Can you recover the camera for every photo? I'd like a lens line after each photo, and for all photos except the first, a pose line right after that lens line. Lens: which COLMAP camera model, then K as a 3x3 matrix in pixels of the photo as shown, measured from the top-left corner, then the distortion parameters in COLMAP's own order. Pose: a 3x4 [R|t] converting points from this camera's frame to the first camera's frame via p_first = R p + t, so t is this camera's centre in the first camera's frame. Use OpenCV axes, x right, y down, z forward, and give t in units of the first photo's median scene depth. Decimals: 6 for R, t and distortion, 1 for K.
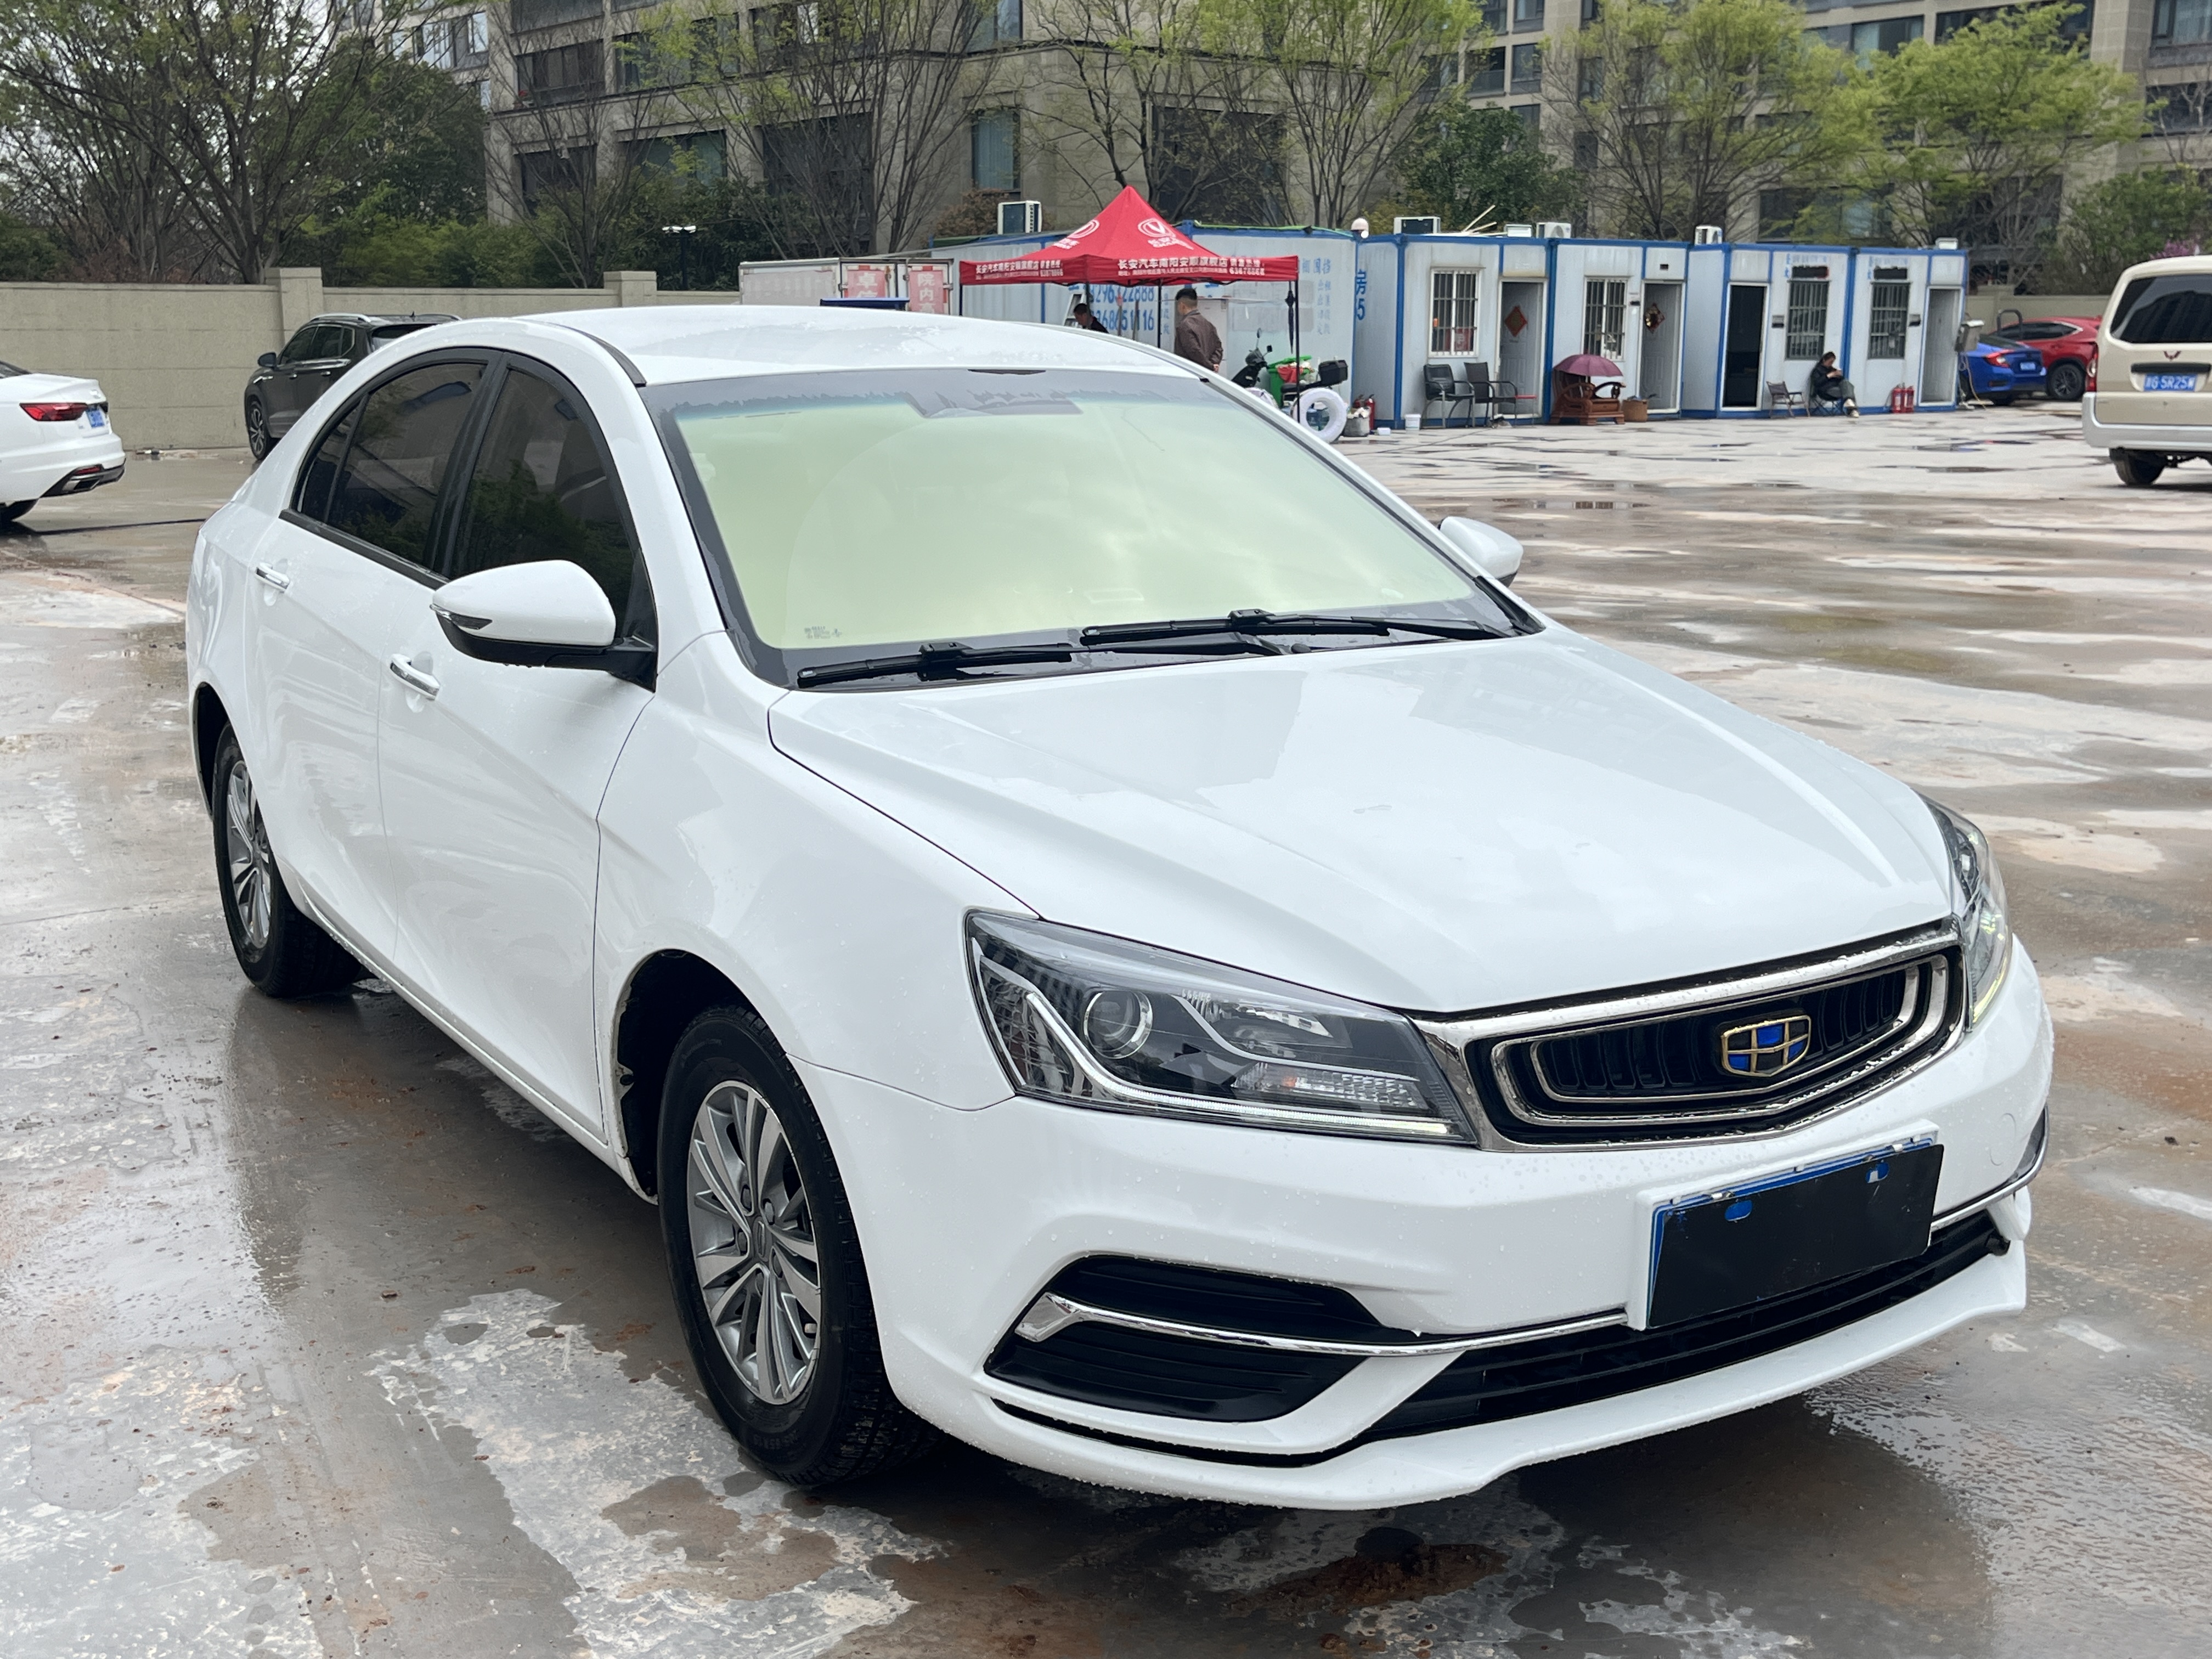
lens RADIAL K [[2403.8, 0, 1106.9], [0, 2403.8, 834.8], [0, 0, 1]] dist [0.032394, 0.000000]
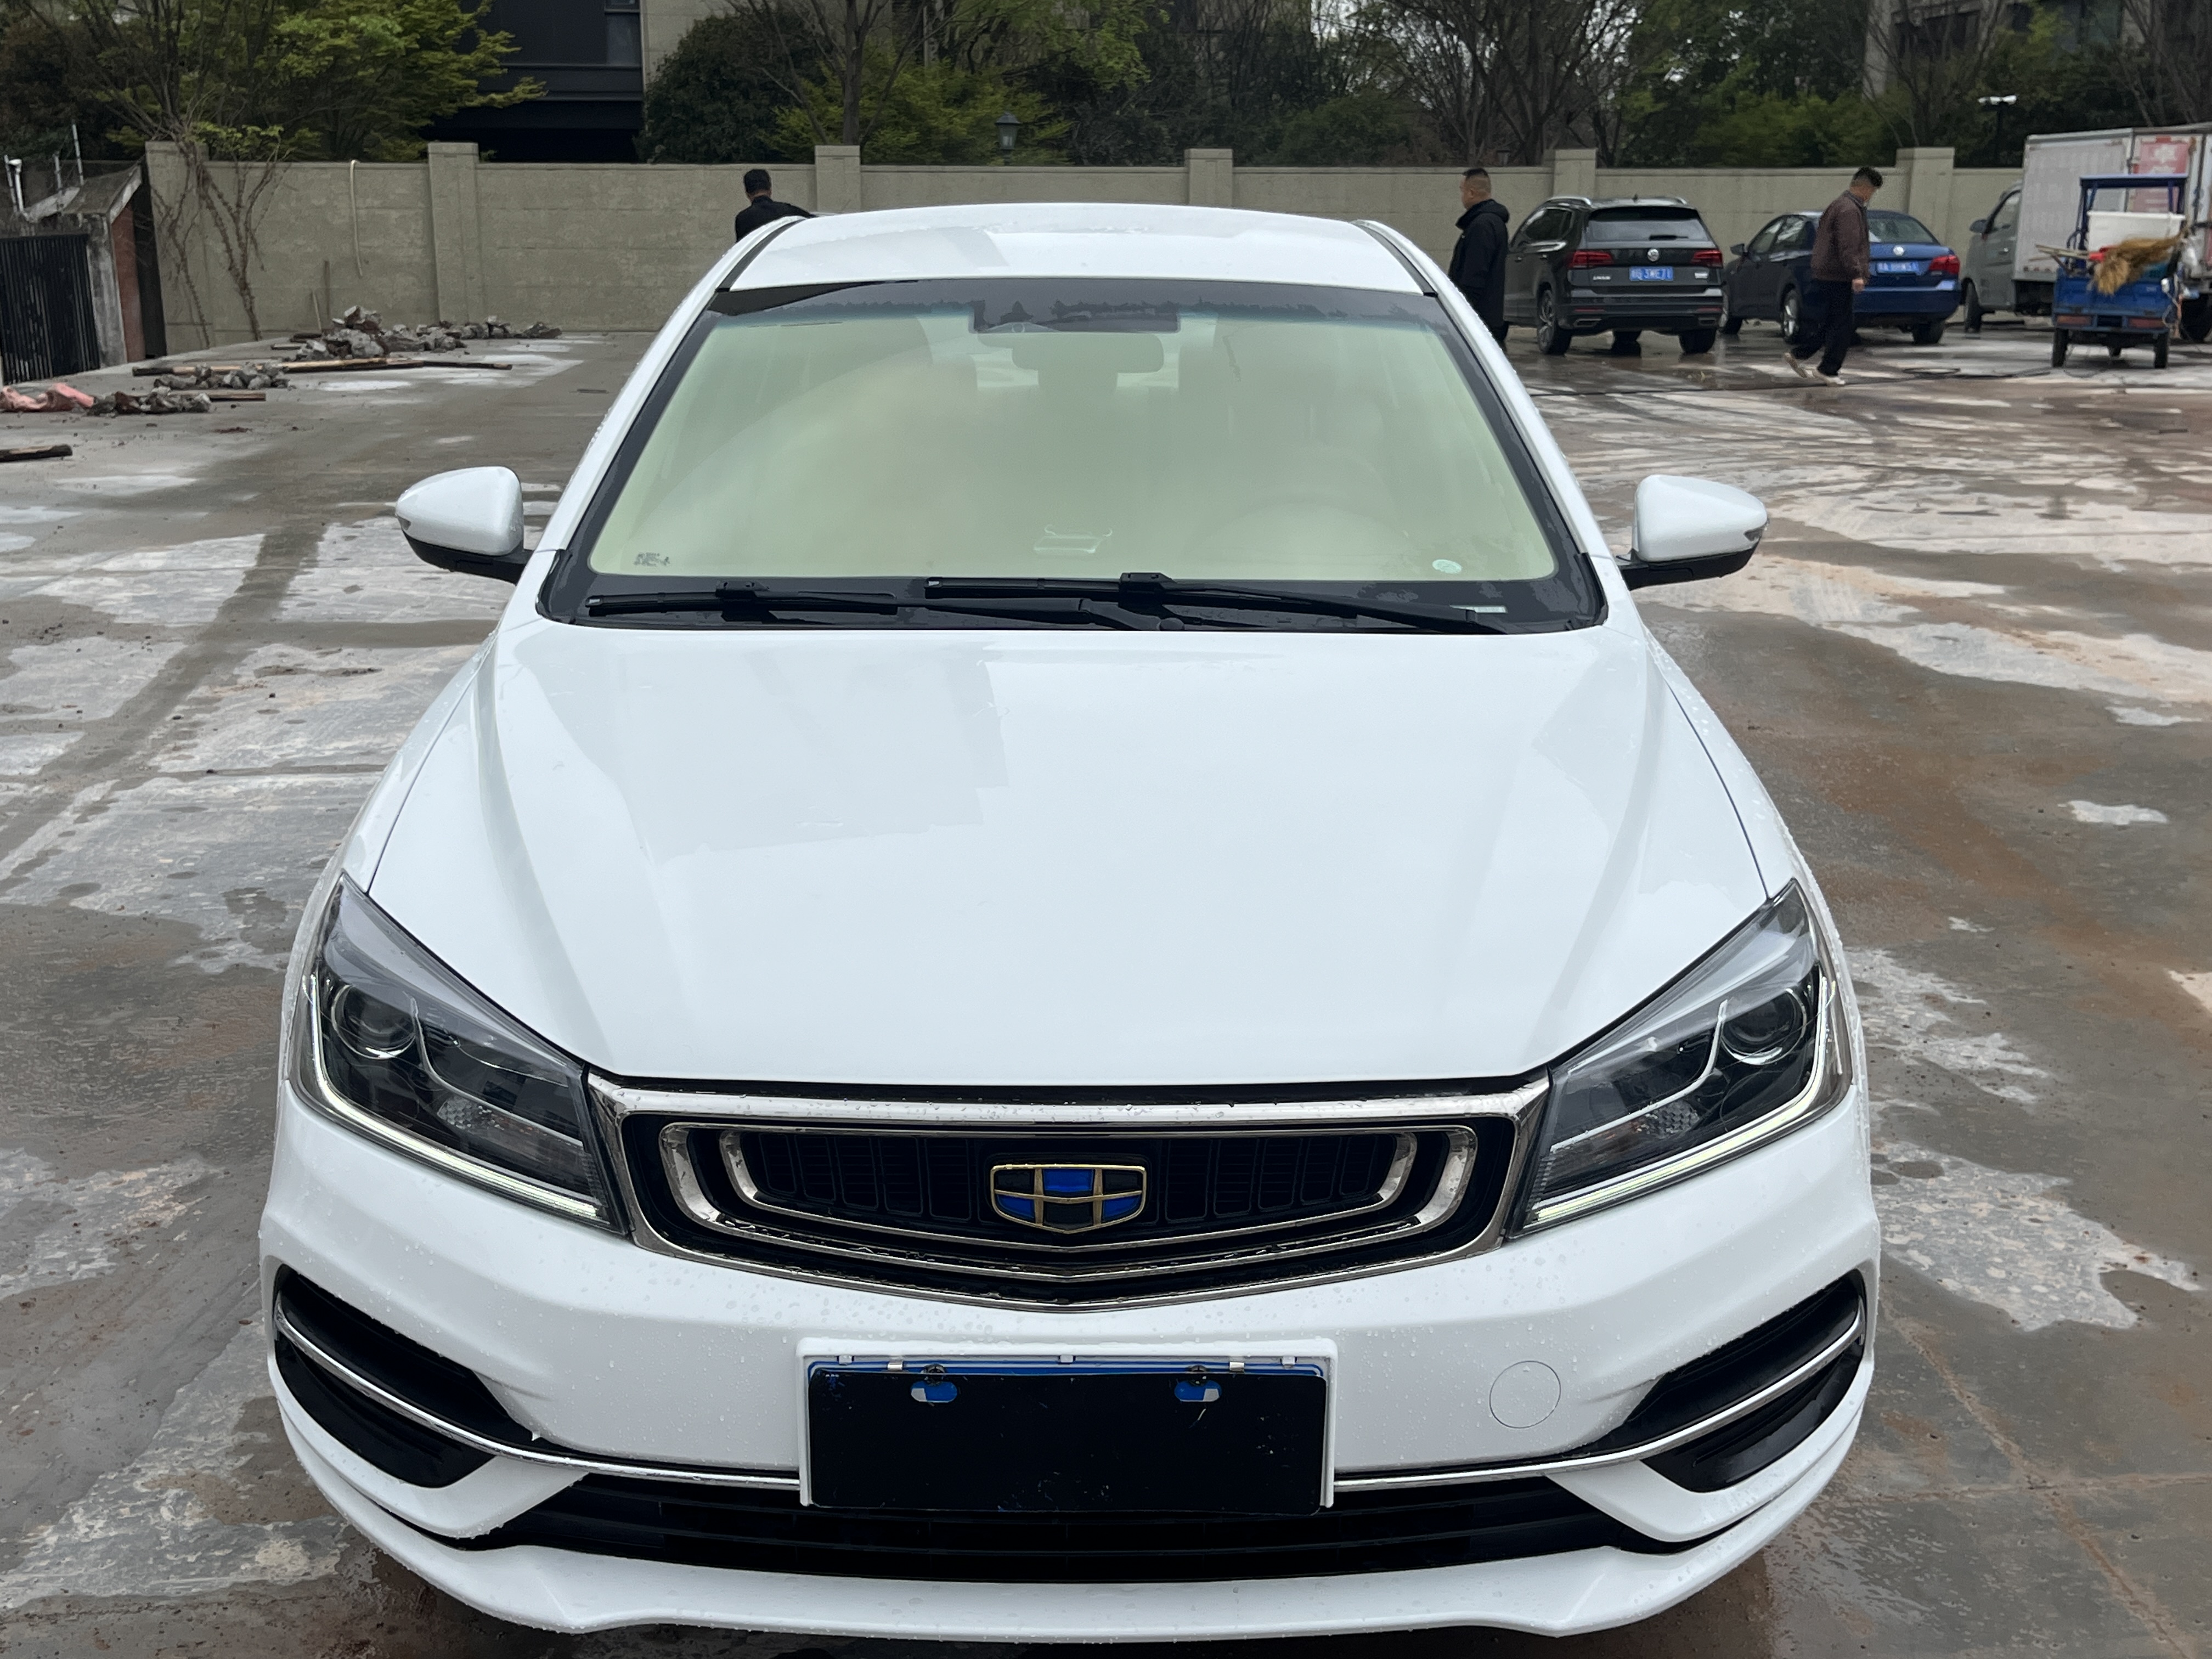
lens RADIAL K [[2403.8, 0, 1099.8], [0, 2403.8, 810.4], [0, 0, 1]] dist [0.032394, 0.000000]
pose [[0.850388, 0.132343, -0.509240, 0.639281], [-0.112809, 0.991203, 0.069216, -0.086757], [0.513921, -0.001413, 0.857836, 0.330614]]
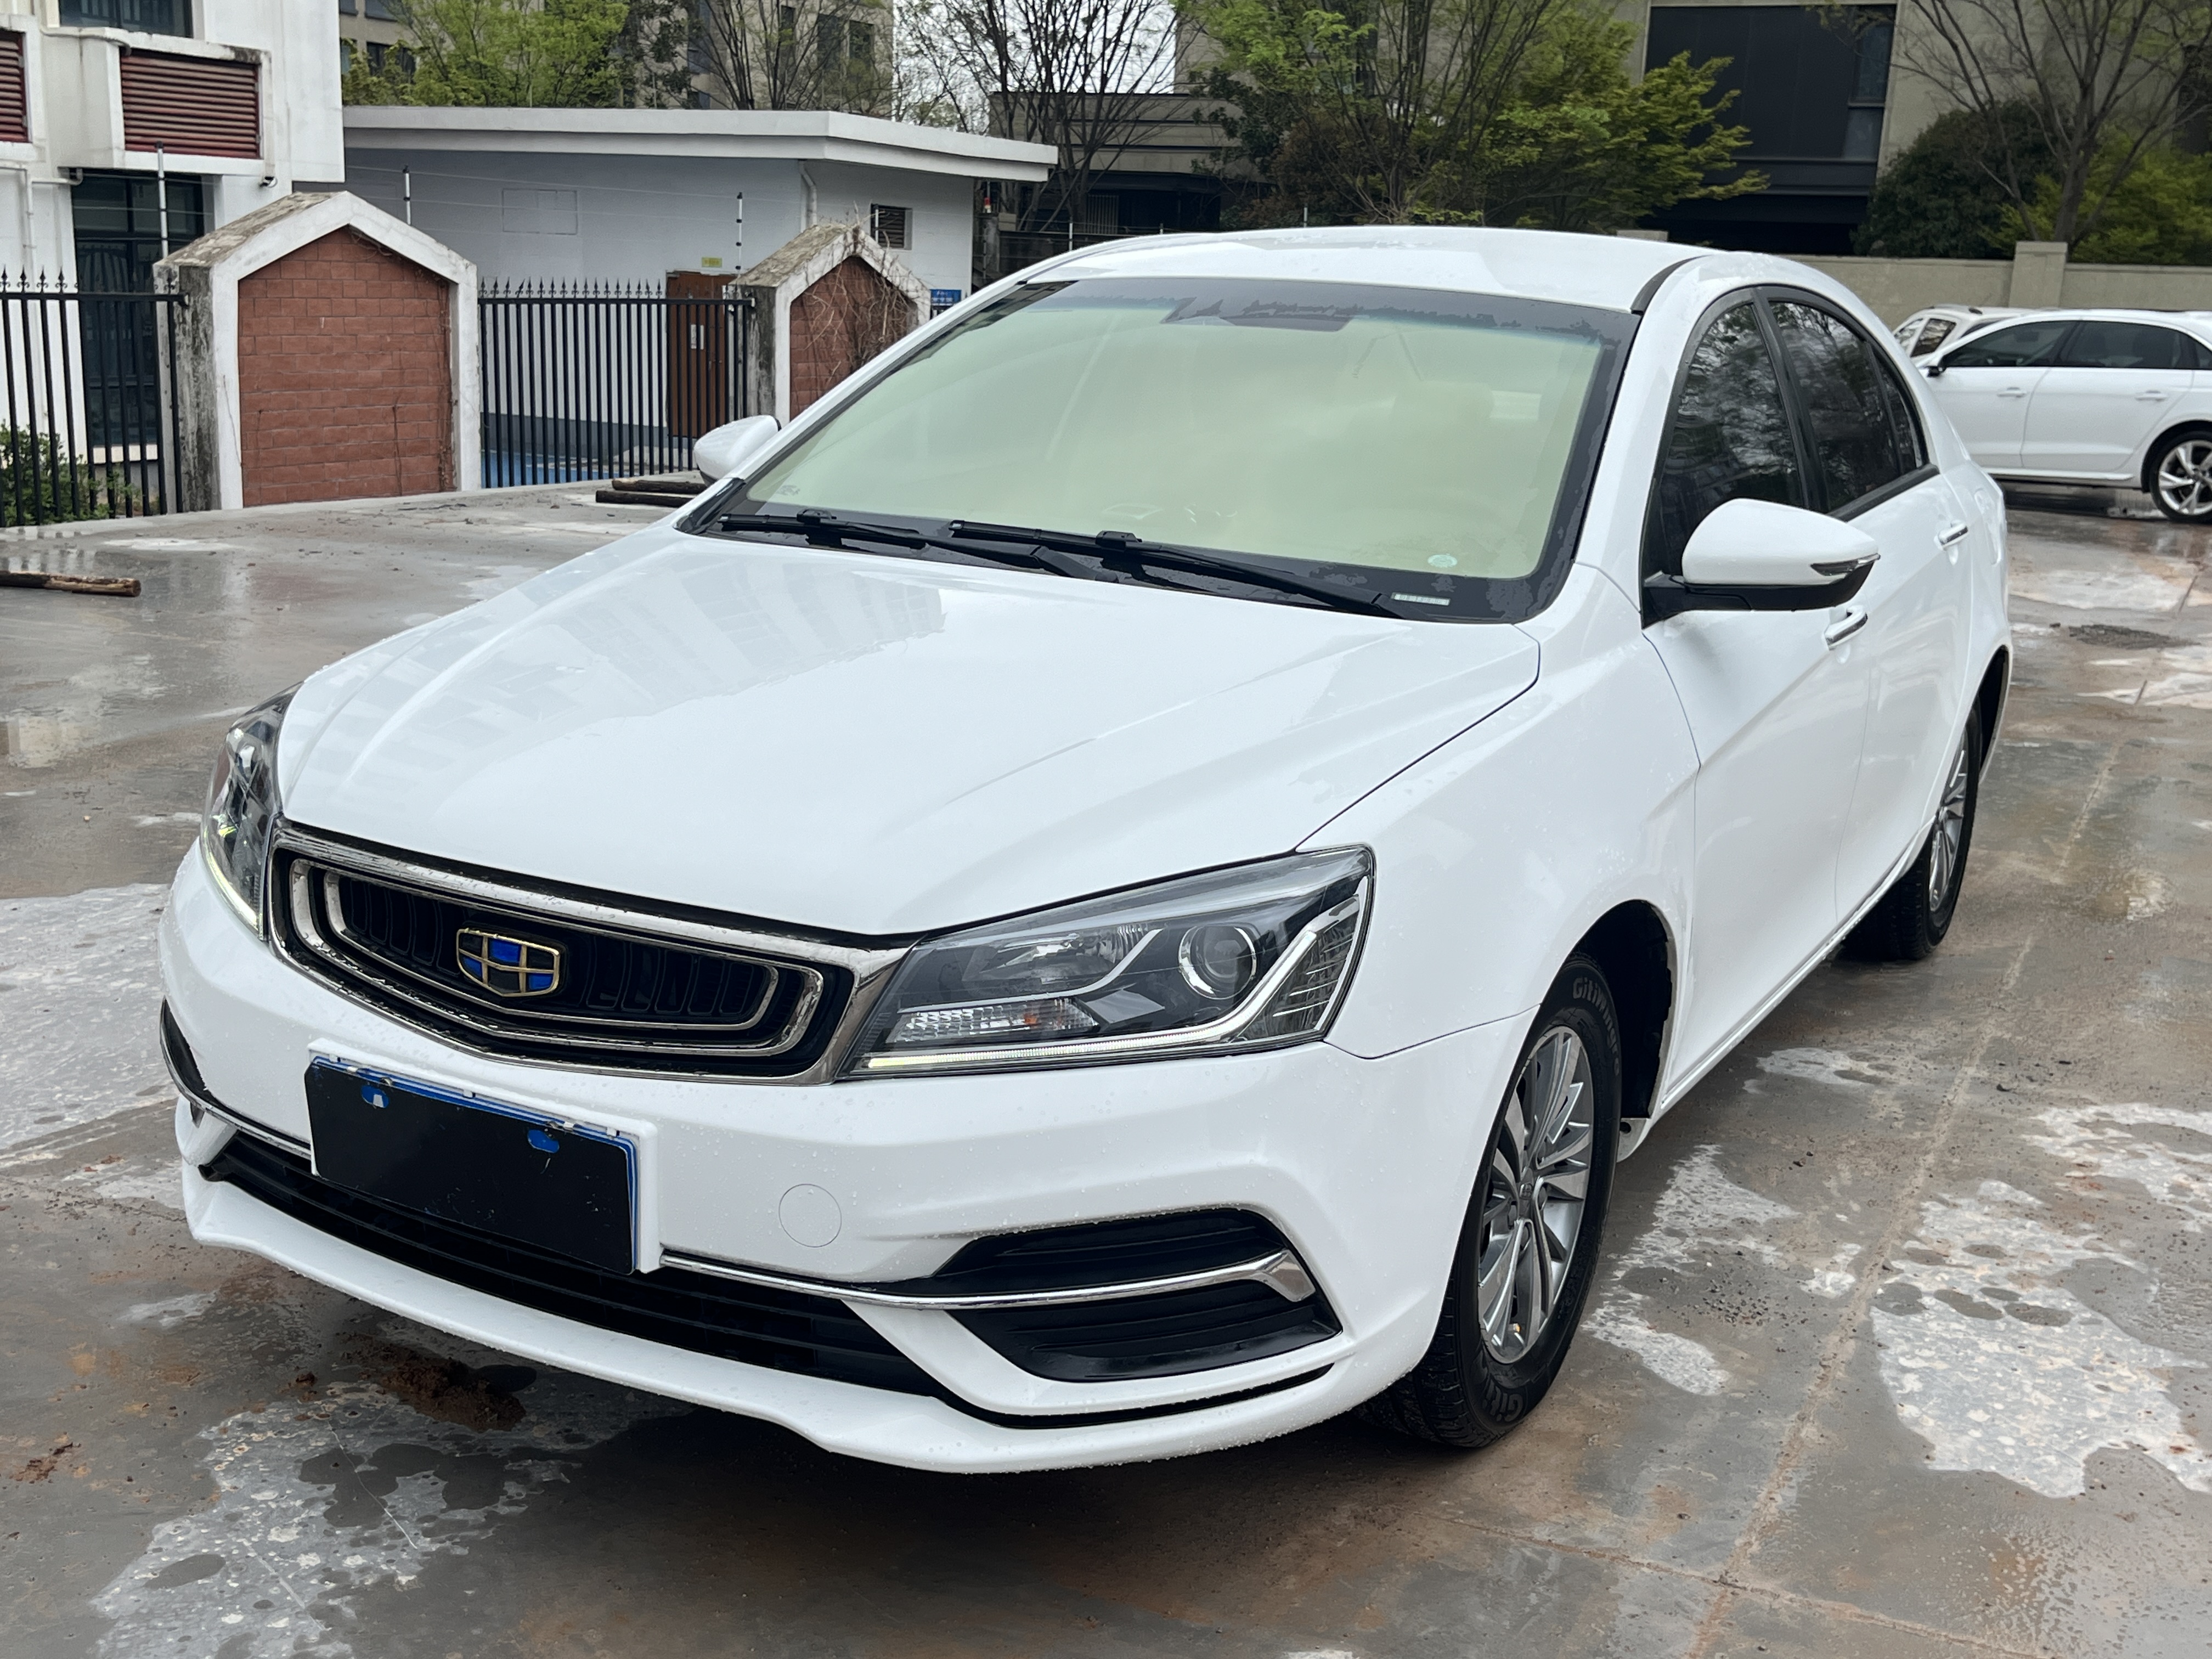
lens RADIAL K [[2403.8, 0, 1104.3], [0, 2403.8, 830.9], [0, 0, 1]] dist [0.032394, 0.000000]
pose [[0.483149, 0.220235, -0.847387, 1.120270], [-0.224249, 0.966690, 0.123383, -0.123030], [0.846333, 0.130413, 0.516442, 0.687281]]
